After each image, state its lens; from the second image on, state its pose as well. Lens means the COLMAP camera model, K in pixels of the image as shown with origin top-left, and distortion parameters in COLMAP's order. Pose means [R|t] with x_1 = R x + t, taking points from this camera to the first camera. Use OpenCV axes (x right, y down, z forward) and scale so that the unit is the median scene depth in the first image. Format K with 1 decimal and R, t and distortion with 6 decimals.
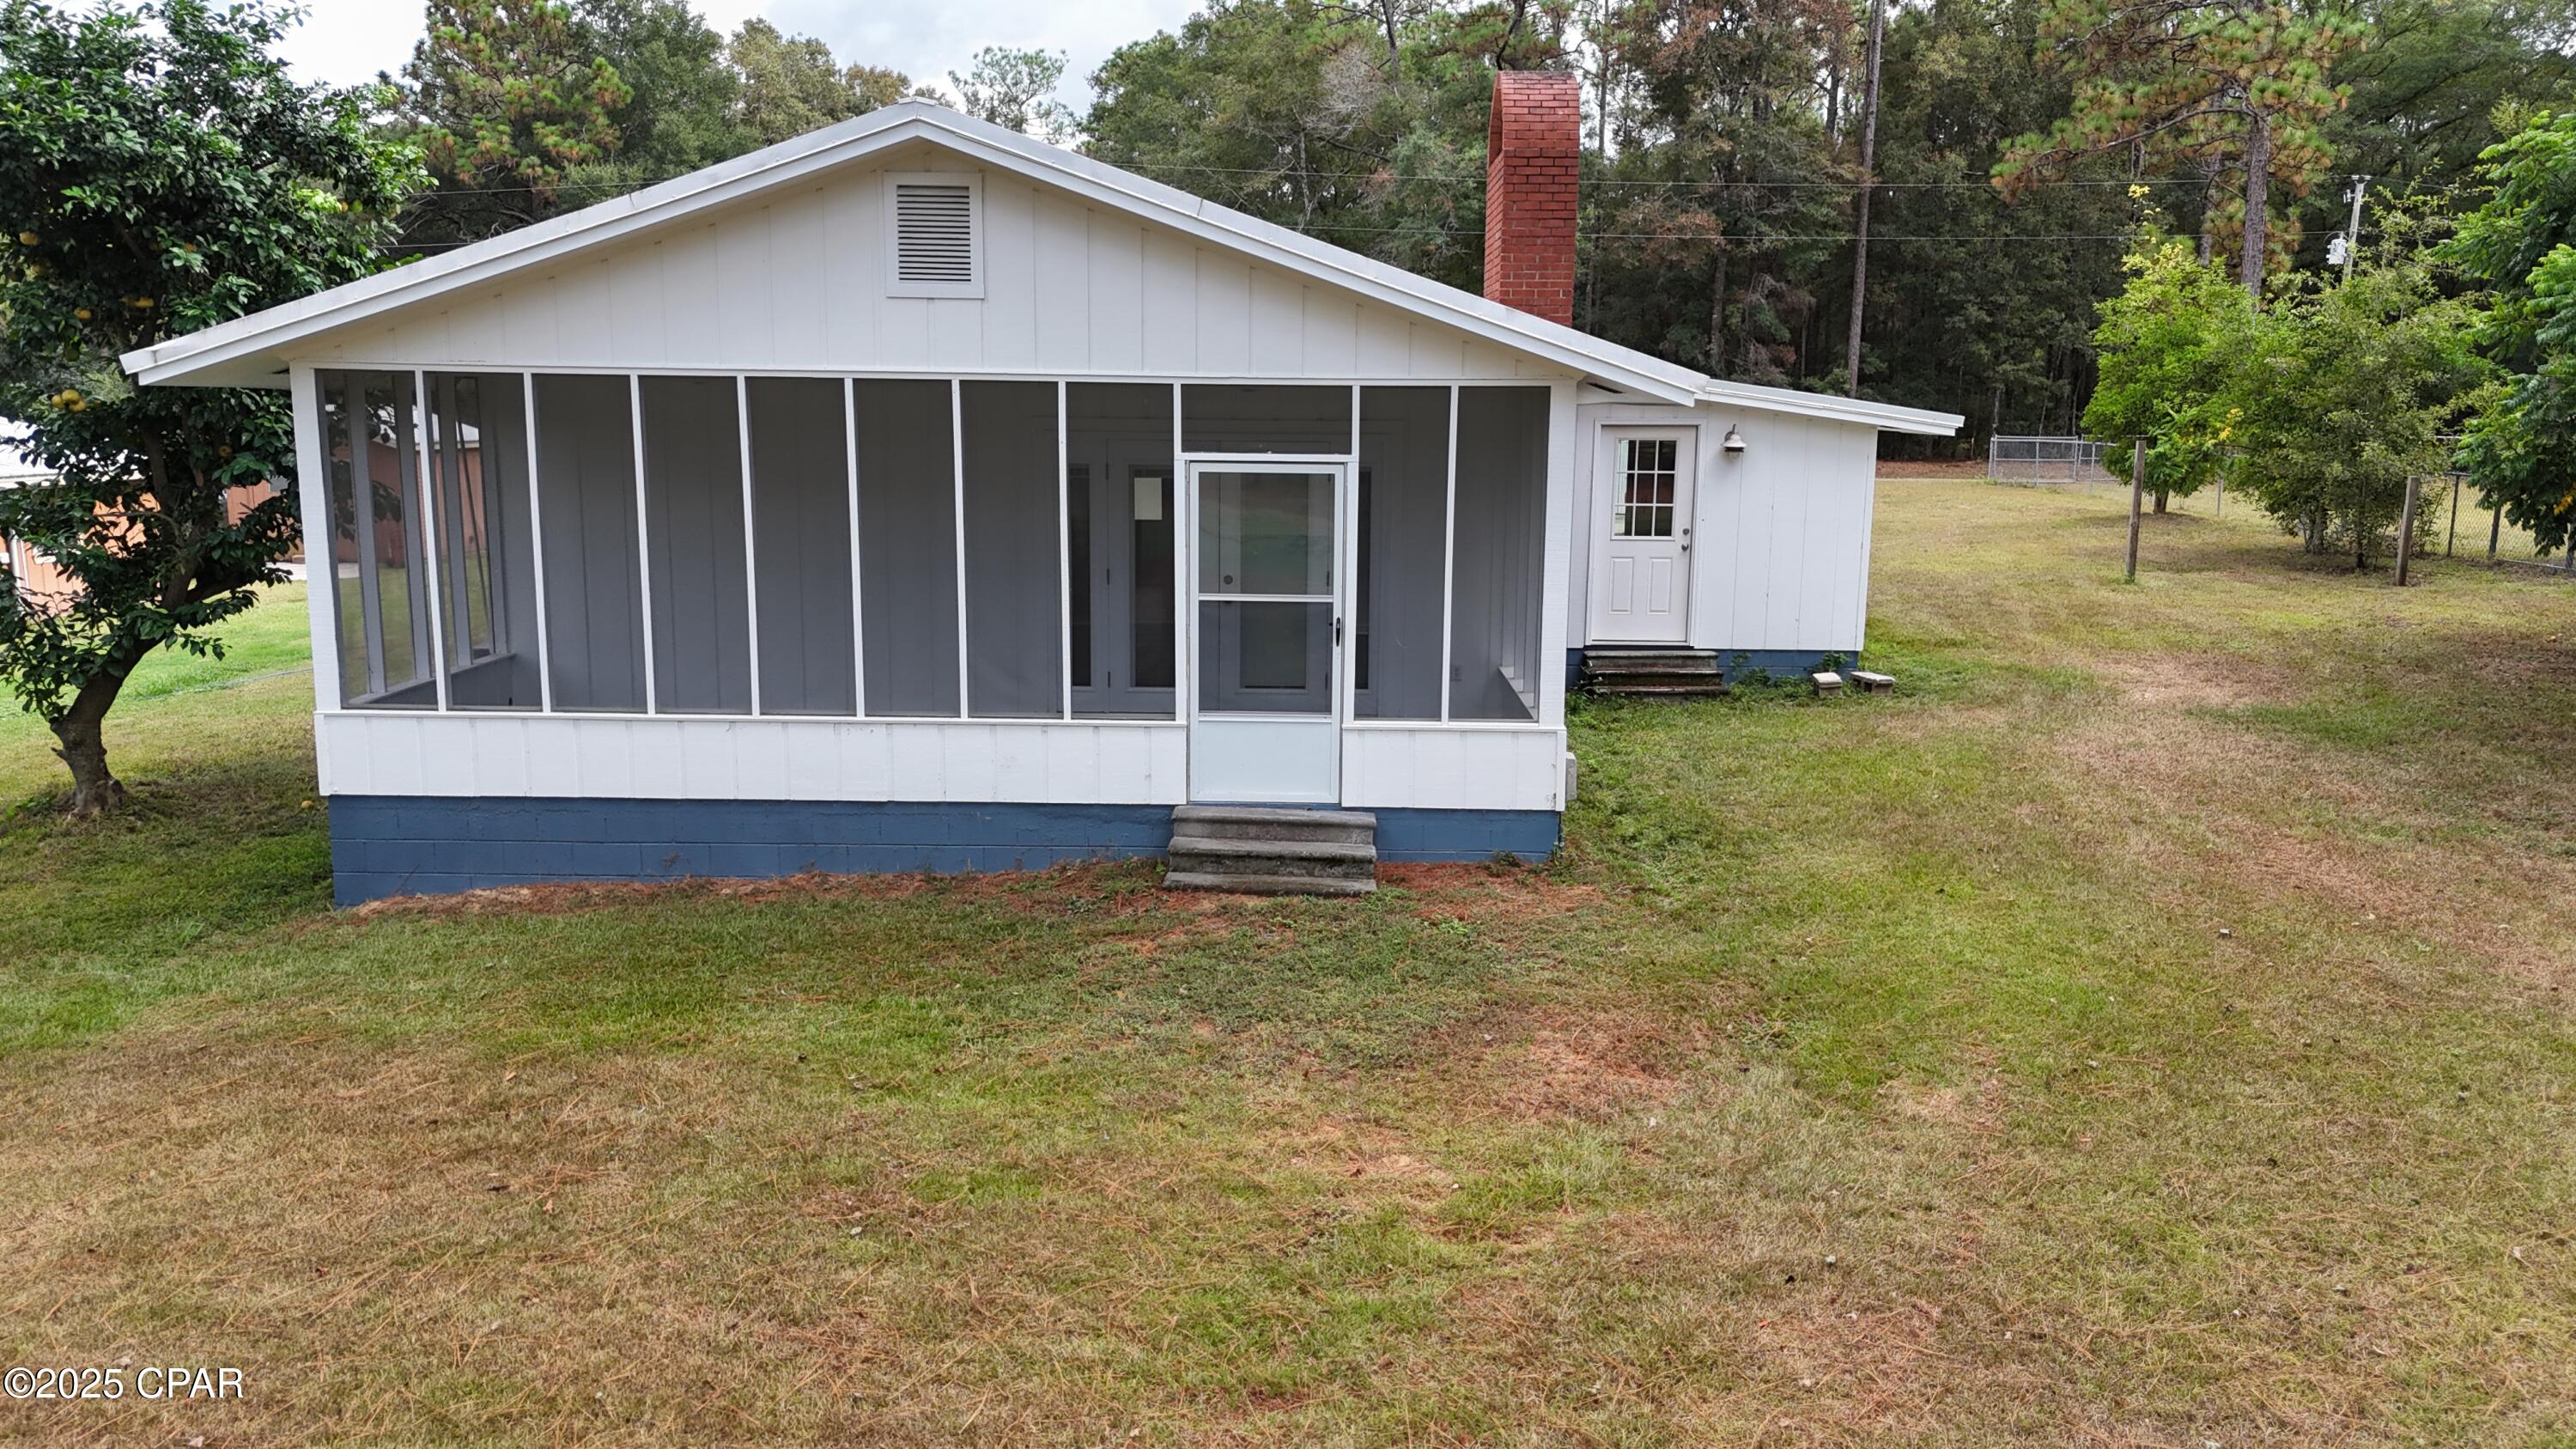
lens RADIAL K [[1867.7, 0, 1294.0], [0, 1867.7, 712.8], [0, 0, 1]] dist [0.030330, -0.026443]
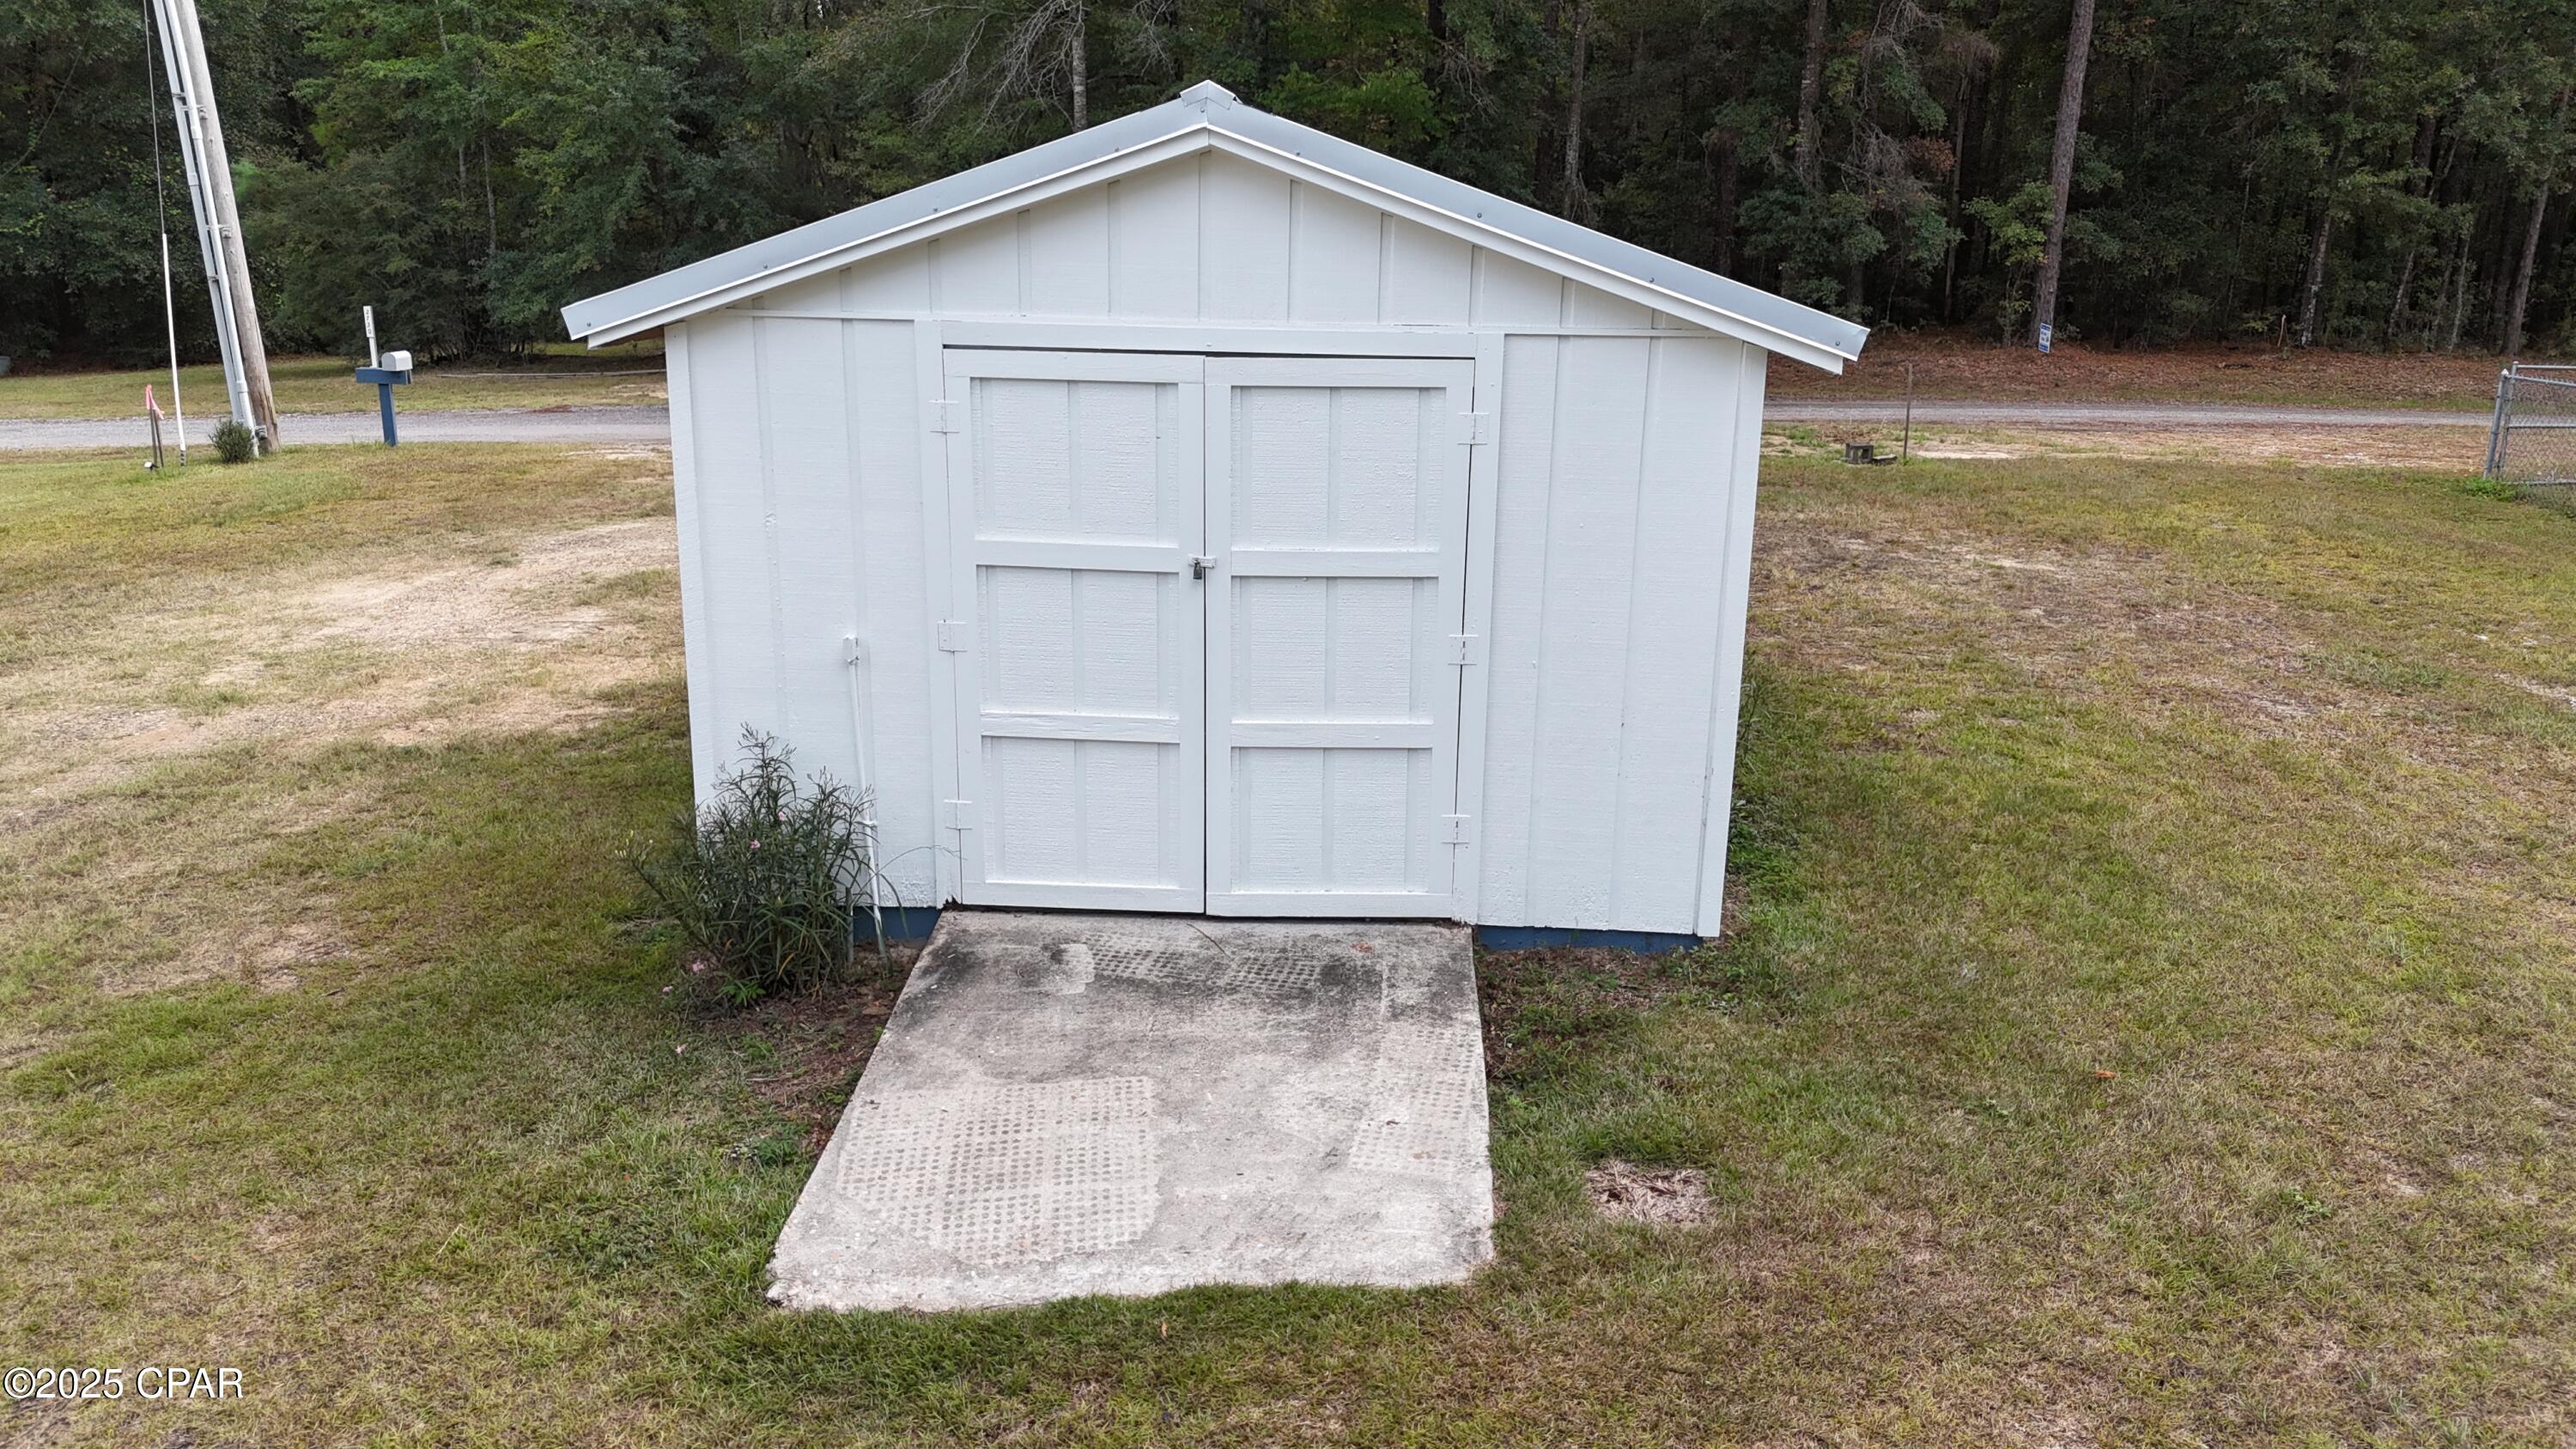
lens RADIAL K [[1867.7, 0, 1281.5], [0, 1867.7, 733.9], [0, 0, 1]] dist [0.030330, -0.026443]
pose [[0.998570, 0.016906, -0.050710, 0.104914], [-0.012096, 0.995527, 0.093701, -0.074114], [0.052068, -0.092954, 0.994308, 0.438880]]
